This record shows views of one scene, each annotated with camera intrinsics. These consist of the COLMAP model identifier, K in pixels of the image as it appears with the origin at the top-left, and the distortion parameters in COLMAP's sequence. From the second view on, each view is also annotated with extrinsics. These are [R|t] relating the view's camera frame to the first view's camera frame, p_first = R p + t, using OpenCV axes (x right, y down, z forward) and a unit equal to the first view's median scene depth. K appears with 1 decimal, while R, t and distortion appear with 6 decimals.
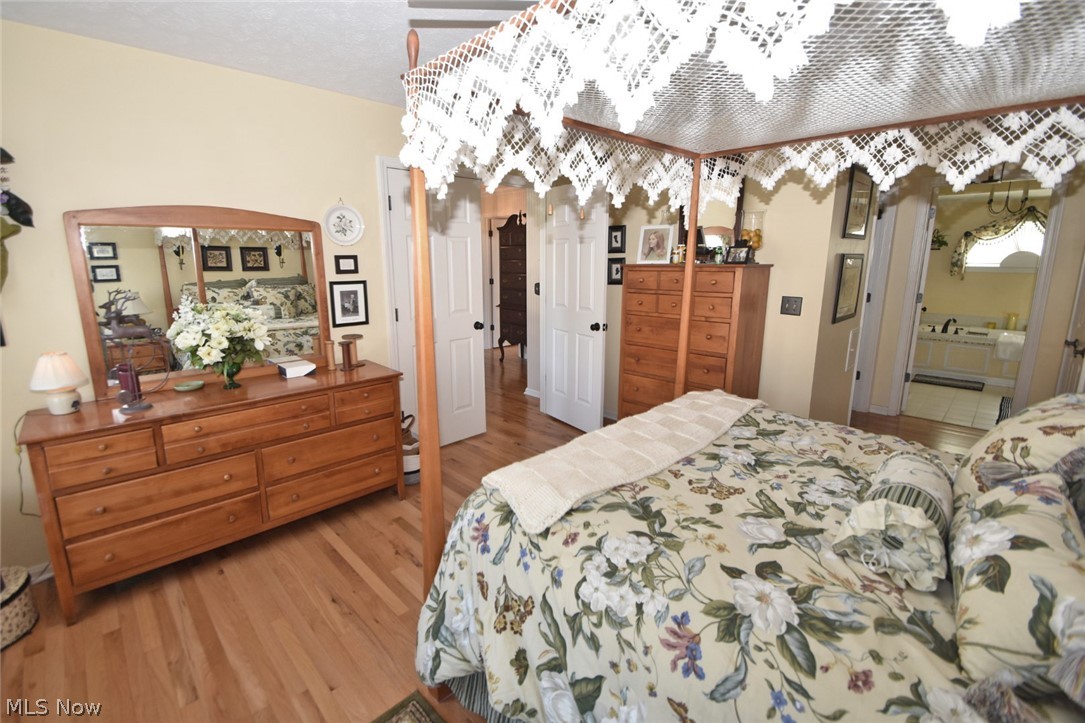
lens RADIAL K [[493.6, 0, 525.9], [0, 493.6, 328.7], [0, 0, 1]] dist [-0.000452, -0.001398]
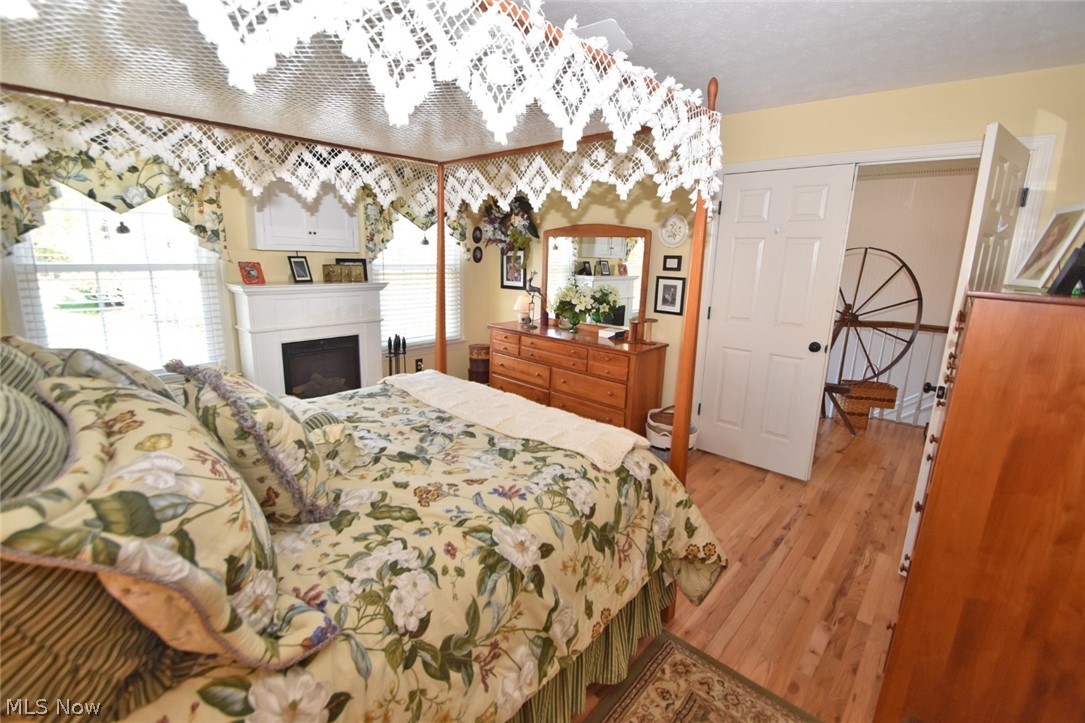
lens RADIAL K [[493.6, 0, 539.2], [0, 493.6, 362.7], [0, 0, 1]] dist [-0.000452, -0.001398]
pose [[0.049109, 0.223635, -0.973435, 1.342428], [-0.172219, 0.961909, 0.212299, -0.150315], [0.983834, 0.157218, 0.085752, 0.958100]]
